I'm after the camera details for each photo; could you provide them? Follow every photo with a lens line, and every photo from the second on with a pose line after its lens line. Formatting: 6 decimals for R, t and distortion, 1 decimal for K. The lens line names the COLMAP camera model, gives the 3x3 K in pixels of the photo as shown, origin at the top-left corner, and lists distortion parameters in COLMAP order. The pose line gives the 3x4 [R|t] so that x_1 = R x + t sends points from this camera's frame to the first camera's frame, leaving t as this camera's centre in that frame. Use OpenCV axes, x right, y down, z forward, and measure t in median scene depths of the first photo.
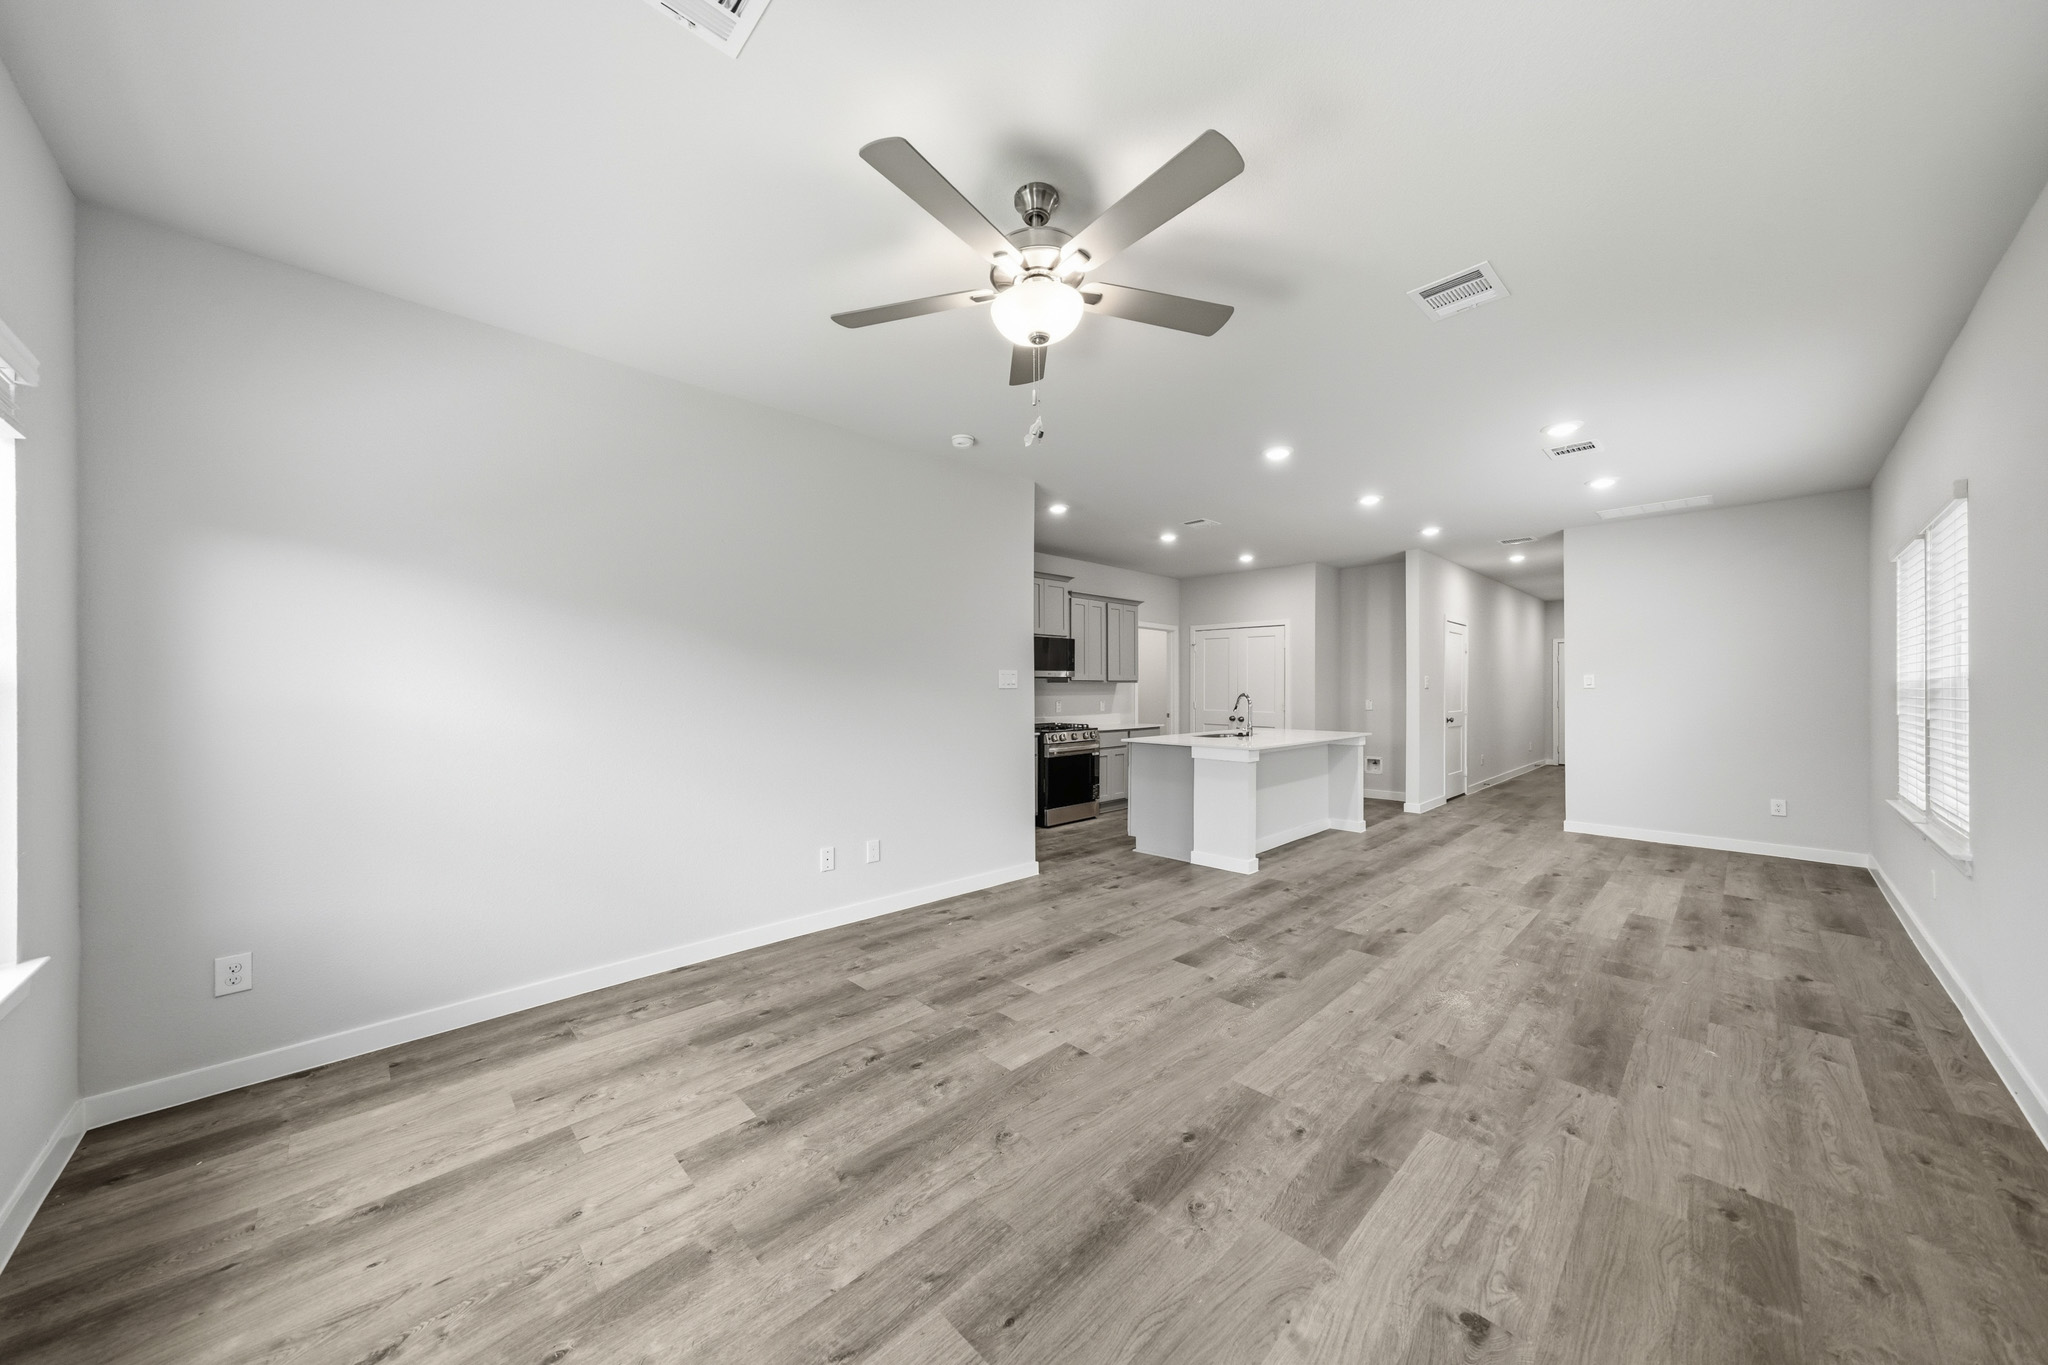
lens RADIAL K [[690.6, 0, 1024.0], [0, 690.6, 682.5], [0, 0, 1]] dist [0.000566, -0.000061]
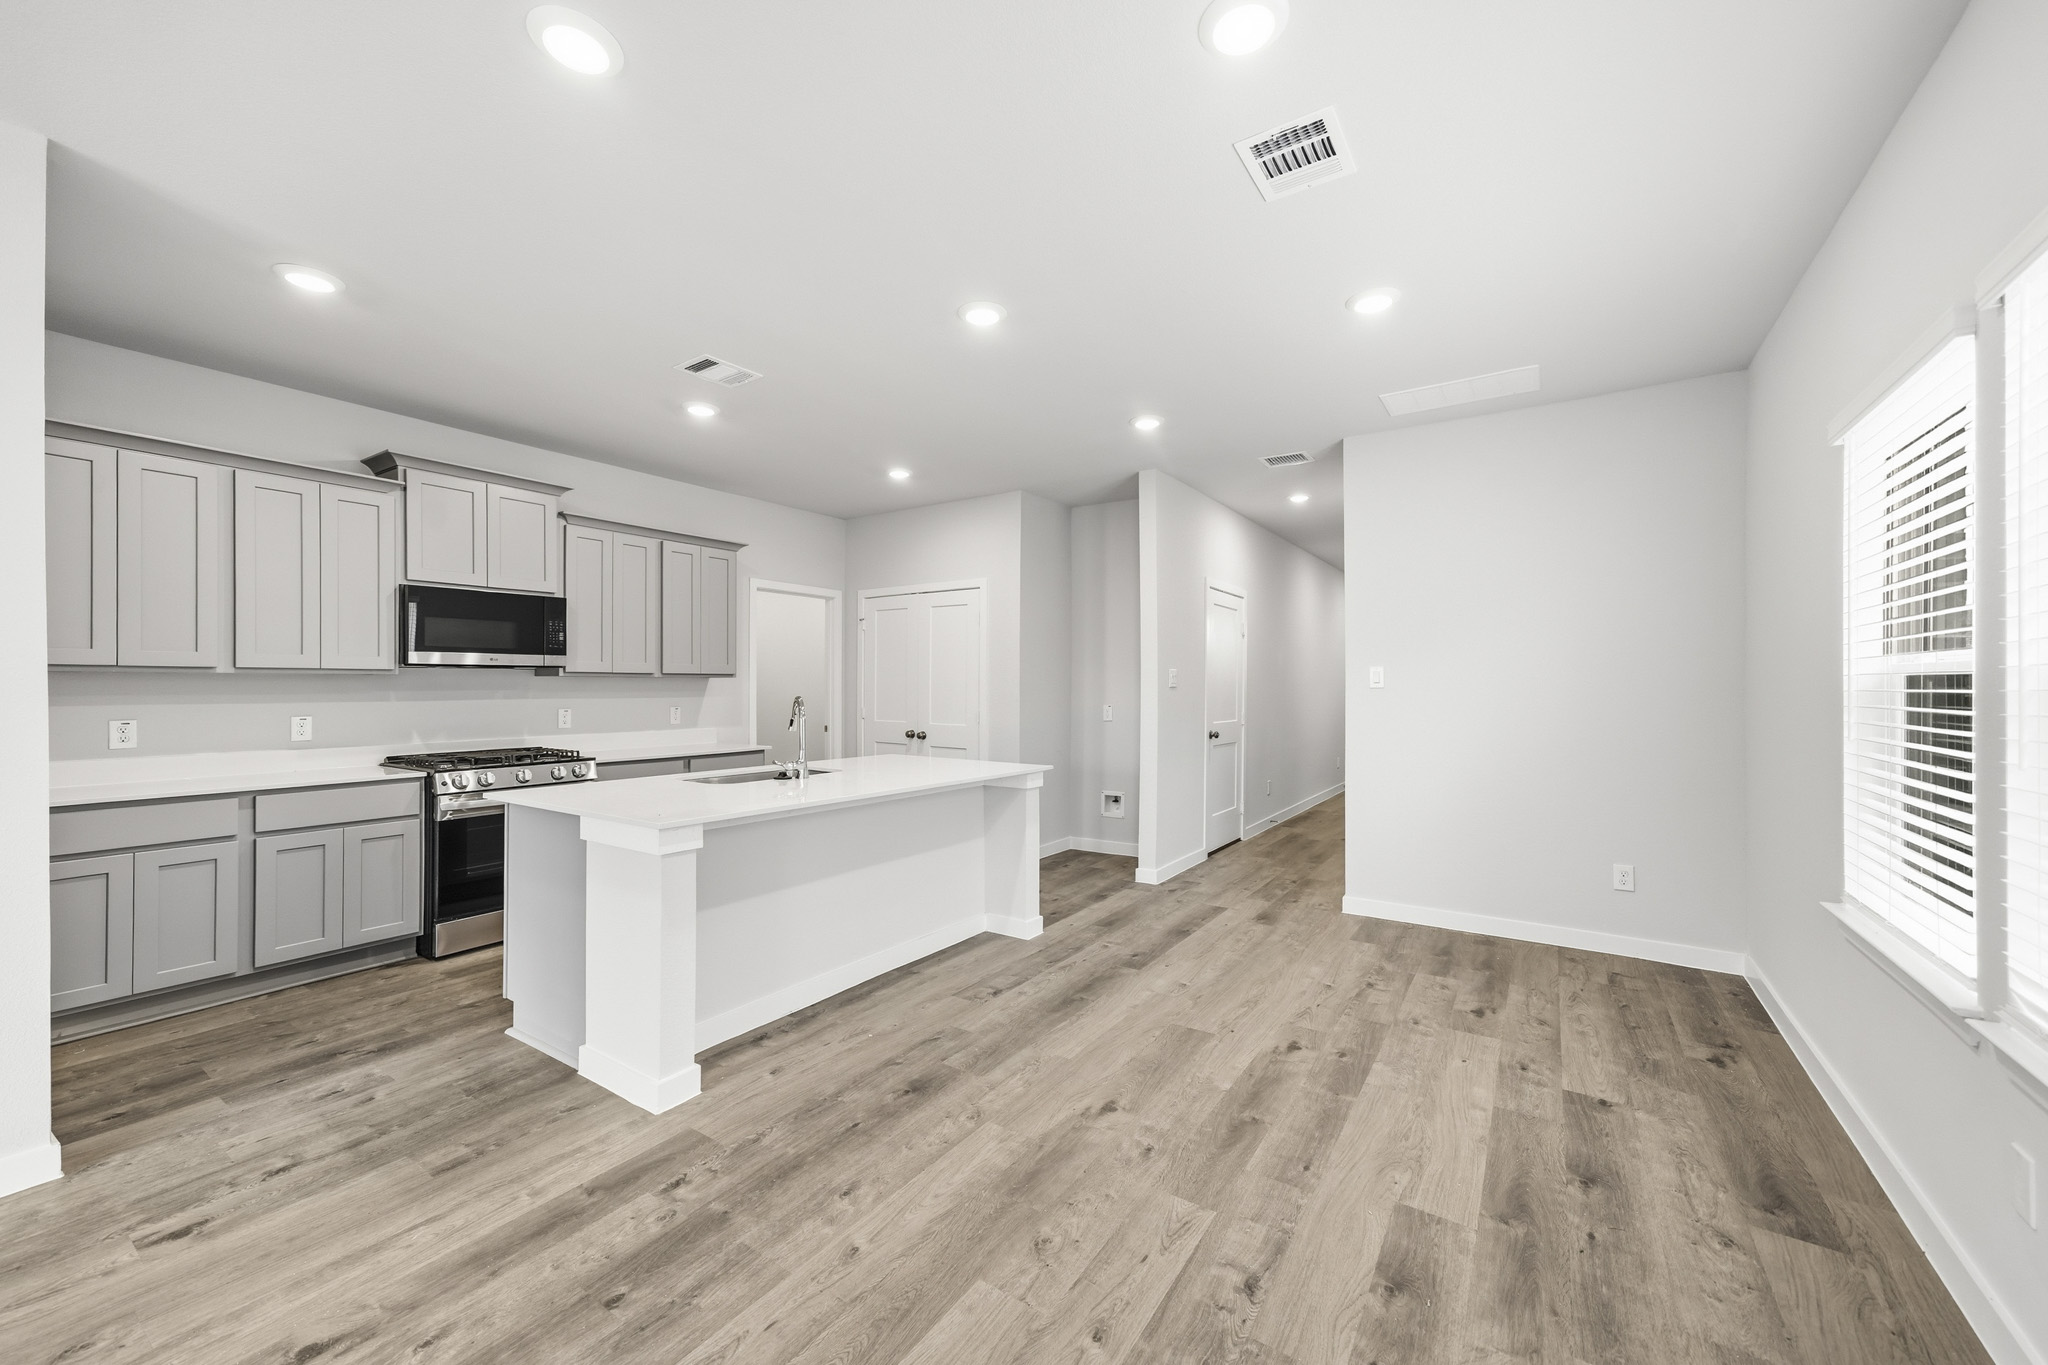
lens RADIAL K [[779.2, 0, 1019.8], [0, 779.2, 688.5], [0, 0, 1]] dist [-0.055243, 0.034735]
pose [[0.979325, 0.003472, 0.202264, 0.418866], [-0.006316, 0.999890, 0.013416, -0.001494], [-0.202195, -0.014416, 0.979239, 0.444425]]
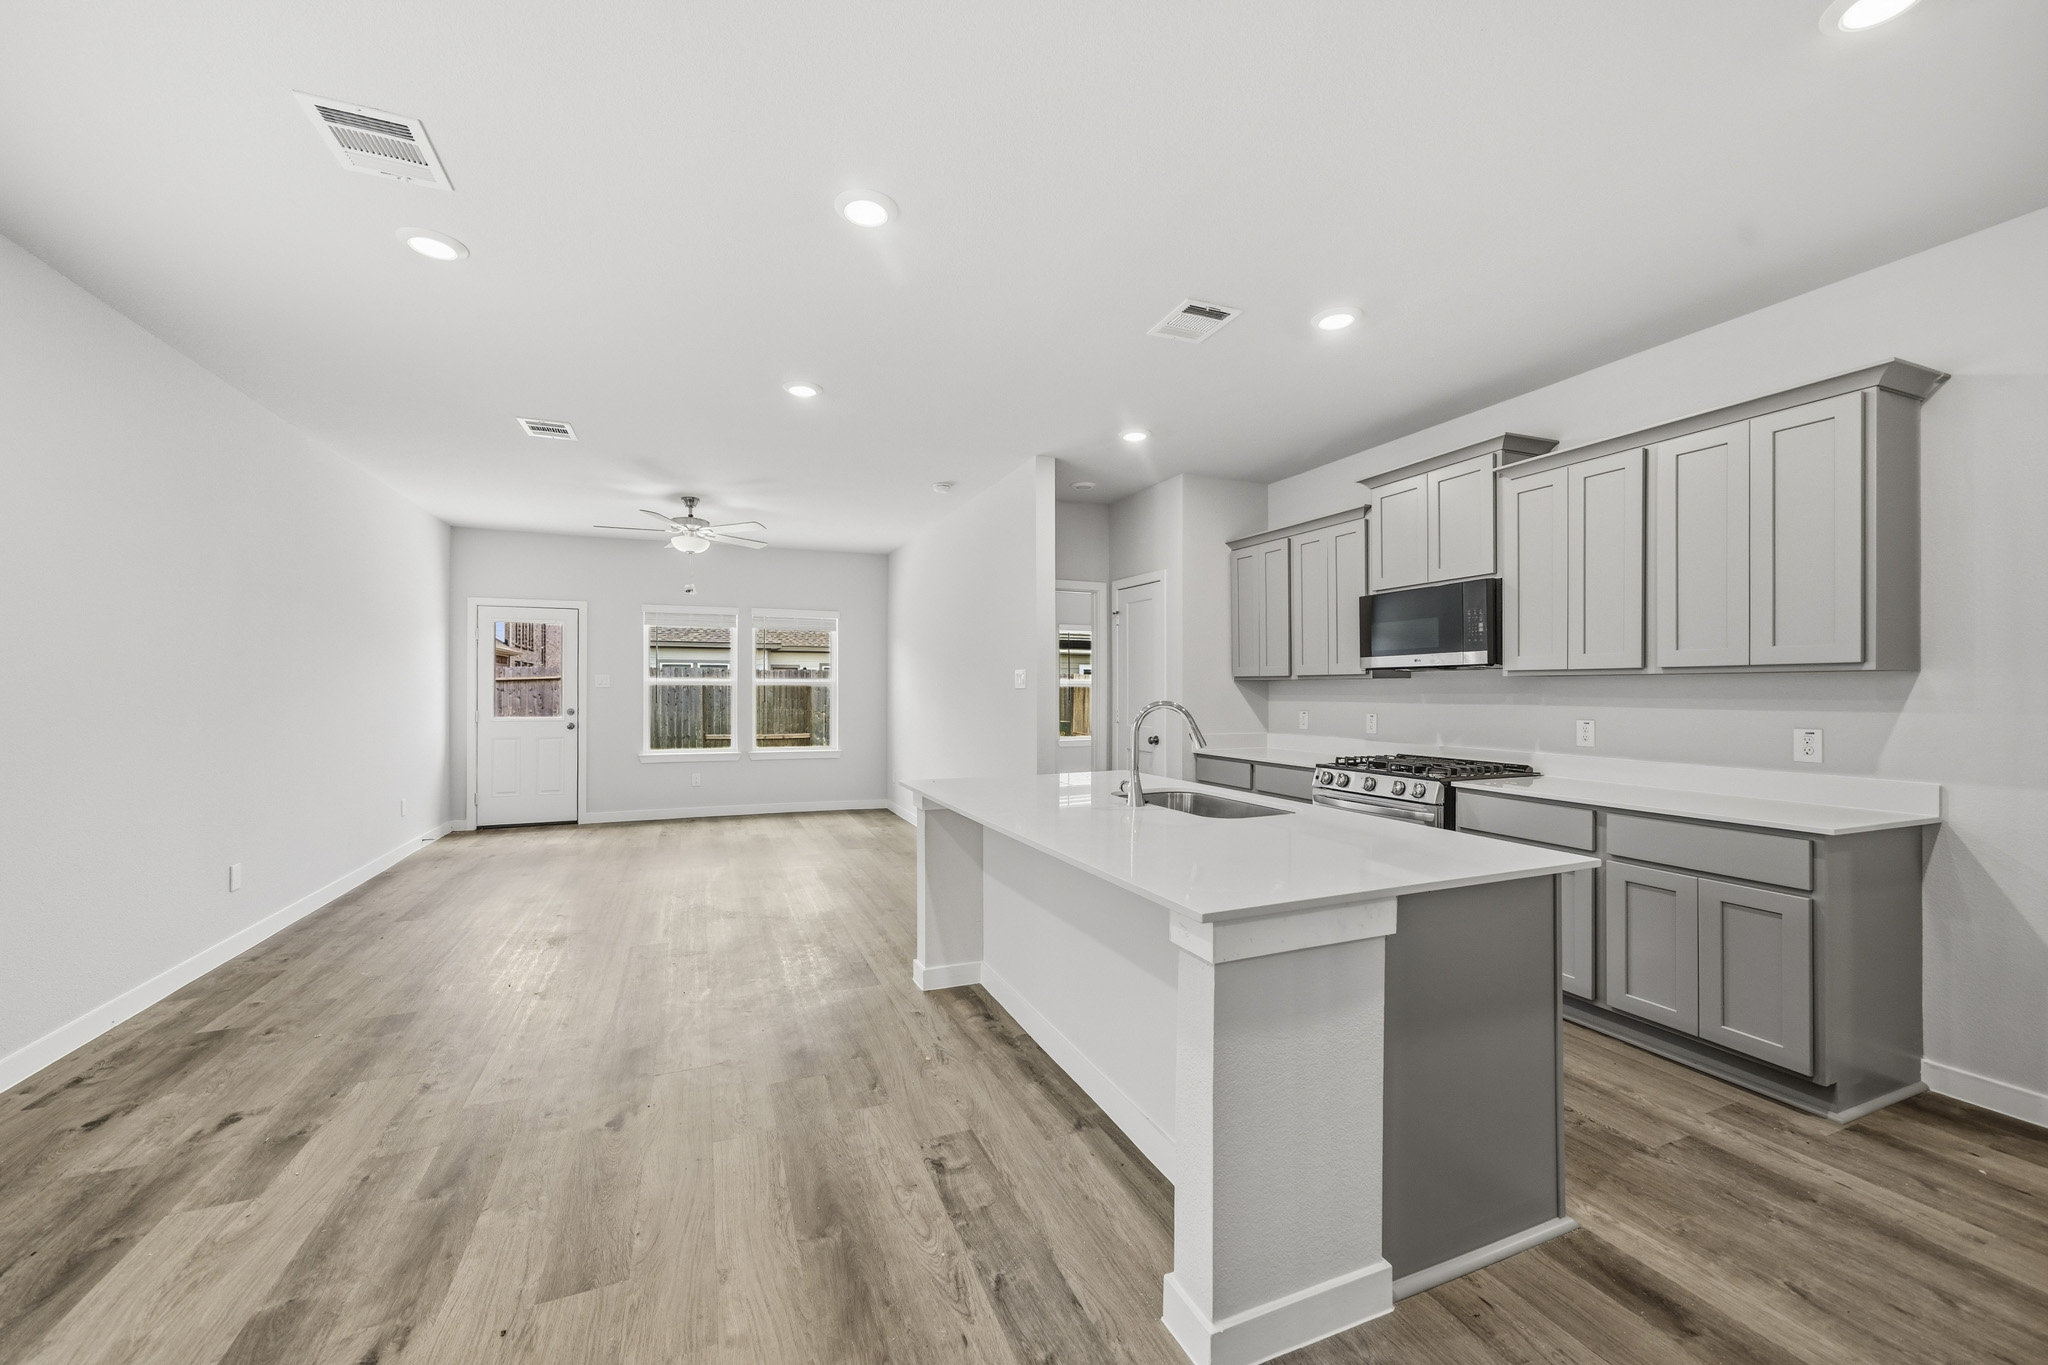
lens RADIAL K [[784.9, 0, 1021.7], [0, 784.9, 692.9], [0, 0, 1]] dist [0.001089, 0.000159]
pose [[-0.369760, 0.006525, -0.929105, 0.903606], [0.010025, 0.999945, 0.003032, 0.008668], [0.929073, -0.008193, -0.369805, 1.278616]]
